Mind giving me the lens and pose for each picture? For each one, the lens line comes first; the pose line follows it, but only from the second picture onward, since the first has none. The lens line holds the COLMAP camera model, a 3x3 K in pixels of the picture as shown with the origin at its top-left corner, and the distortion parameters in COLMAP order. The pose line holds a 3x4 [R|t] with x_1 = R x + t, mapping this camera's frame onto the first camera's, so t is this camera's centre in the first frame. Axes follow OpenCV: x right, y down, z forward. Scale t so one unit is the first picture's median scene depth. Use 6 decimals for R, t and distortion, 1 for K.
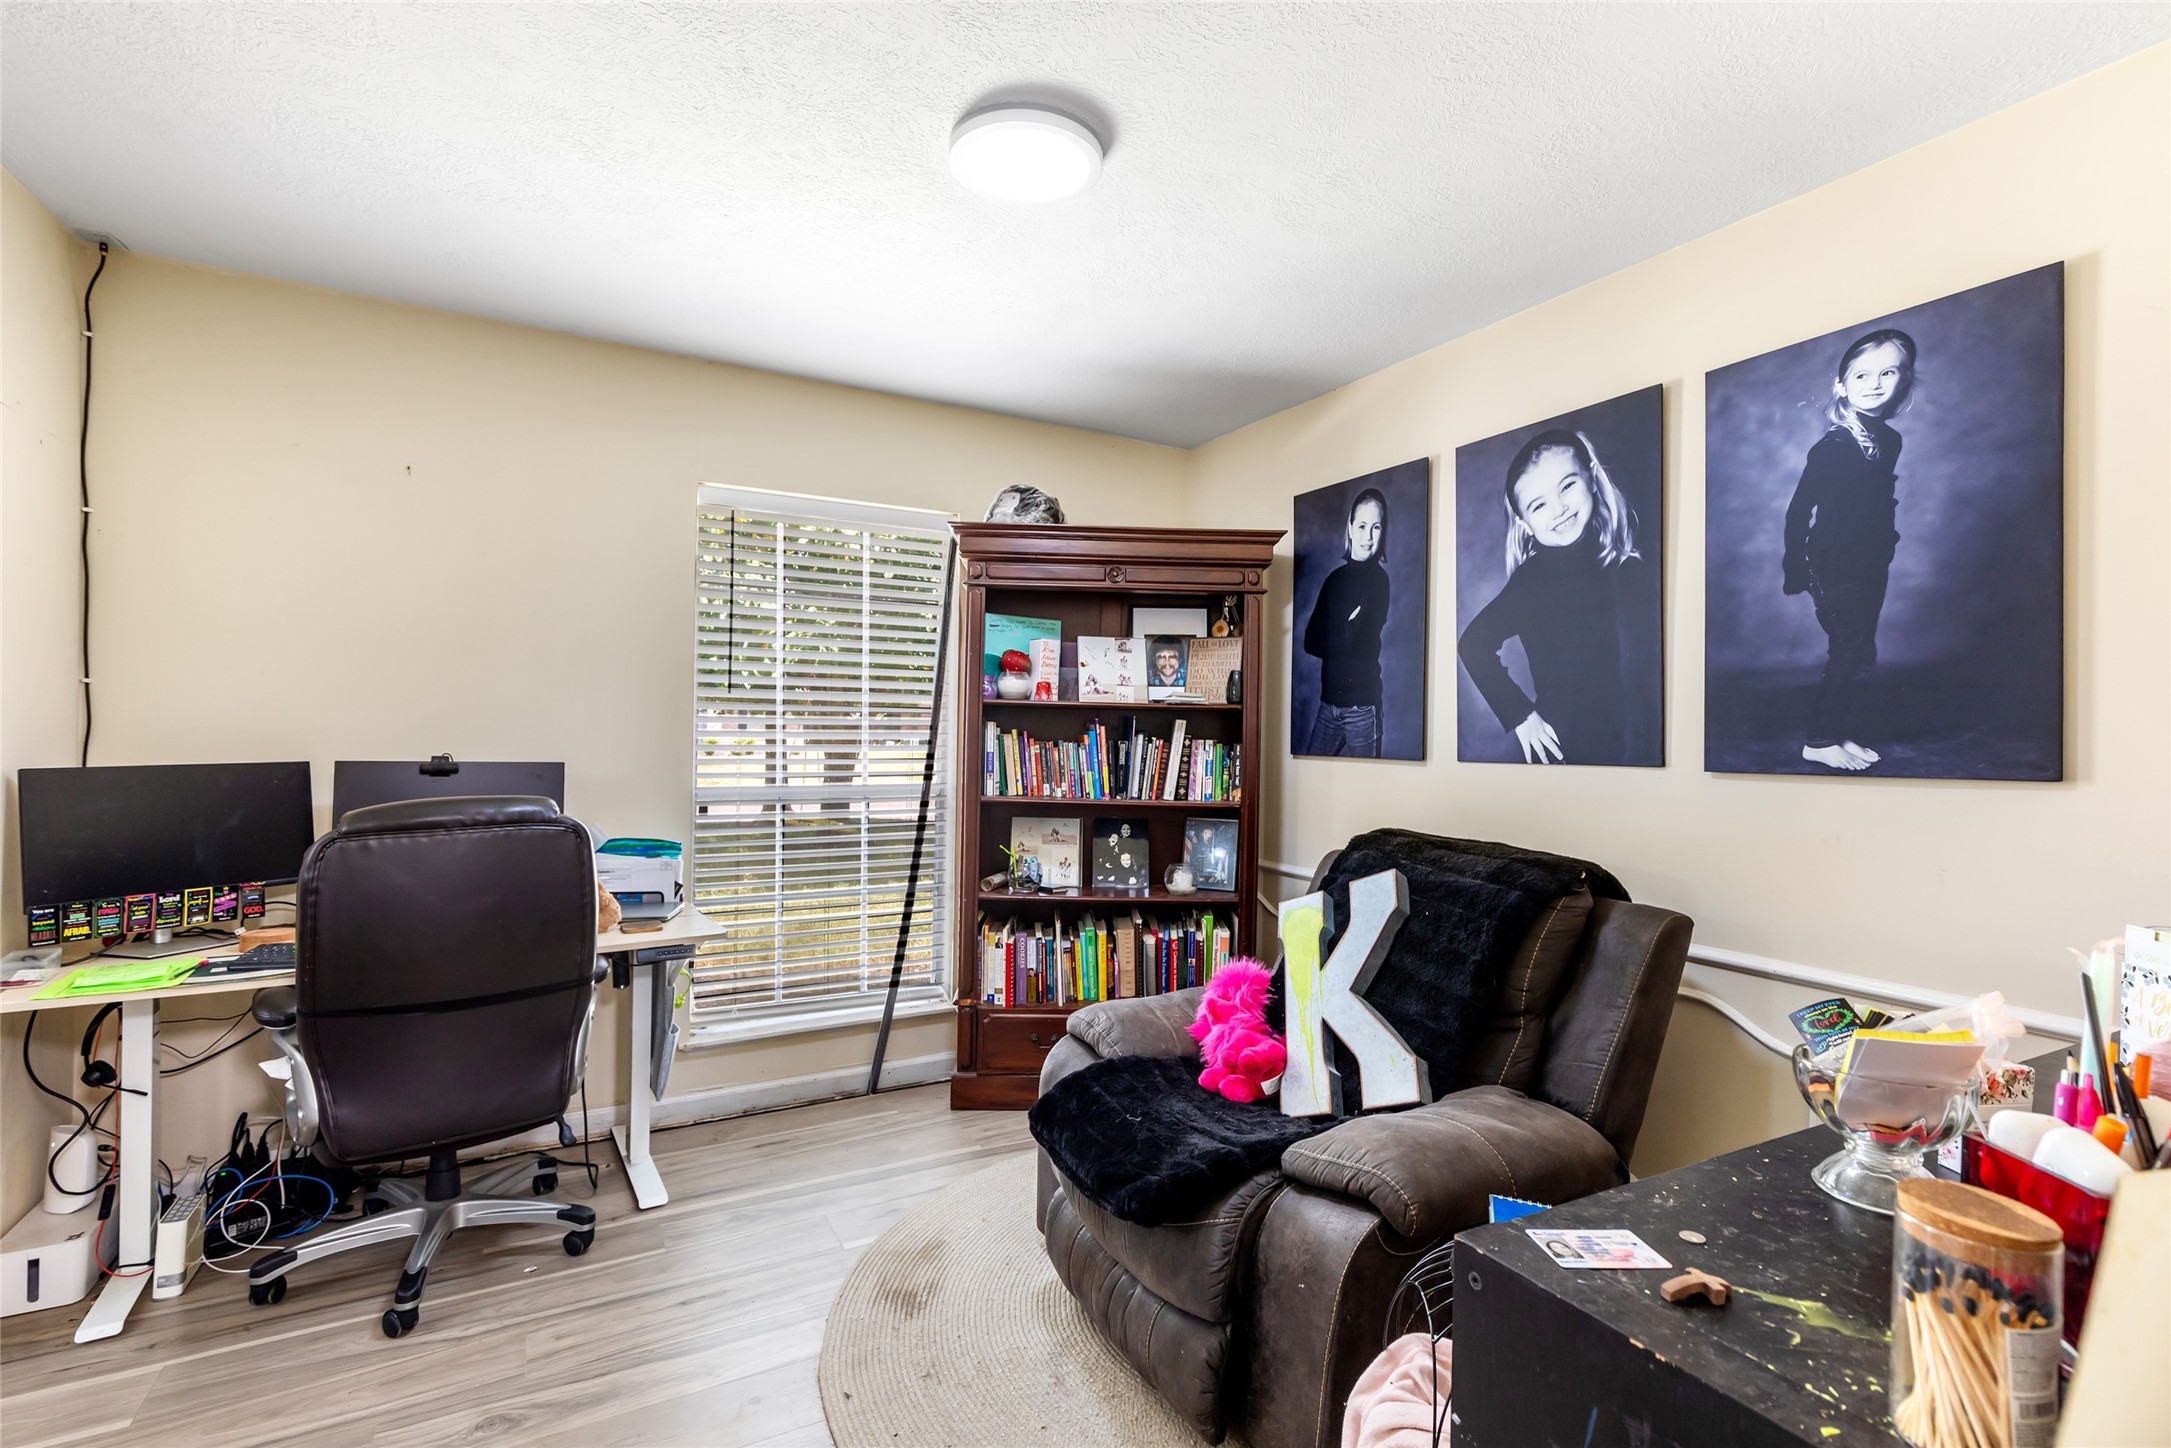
lens RADIAL K [[1000.2, 0, 1085.2], [0, 1000.2, 731.4], [0, 0, 1]] dist [-0.000581, -0.000182]
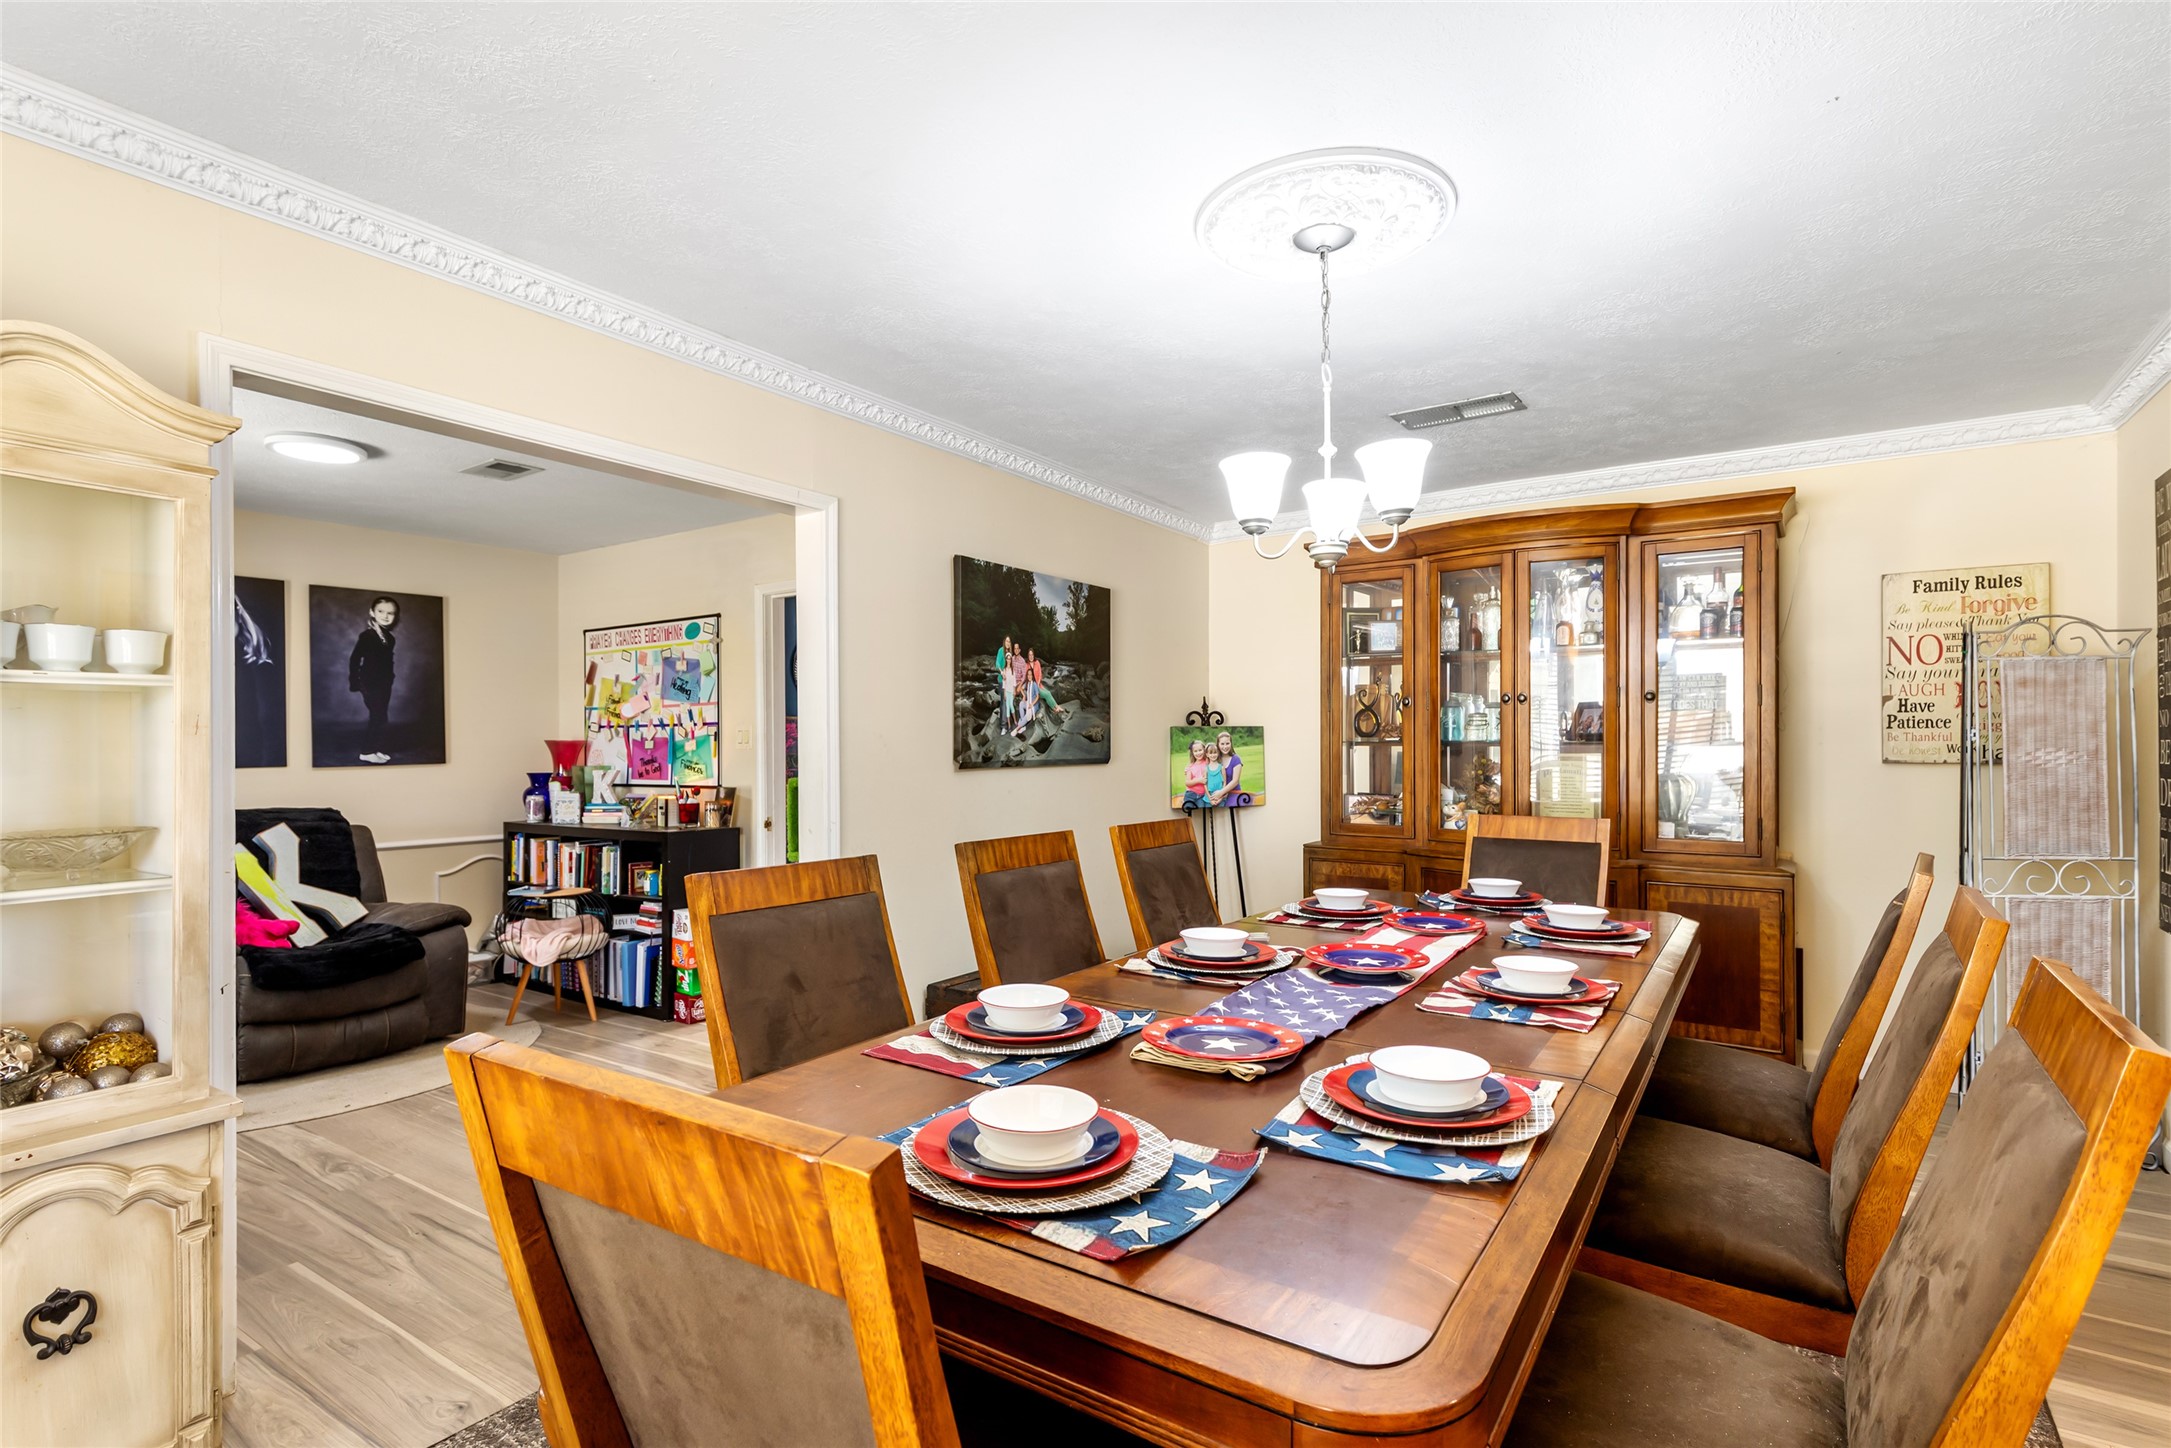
lens RADIAL K [[1000.2, 0, 1089.3], [0, 1000.2, 730.5], [0, 0, 1]] dist [-0.000581, -0.000182]
pose [[-0.466334, -0.007007, 0.884581, -2.284678], [-0.005386, 0.999973, 0.005082, -0.065588], [-0.884592, -0.002395, -0.466359, 0.555781]]
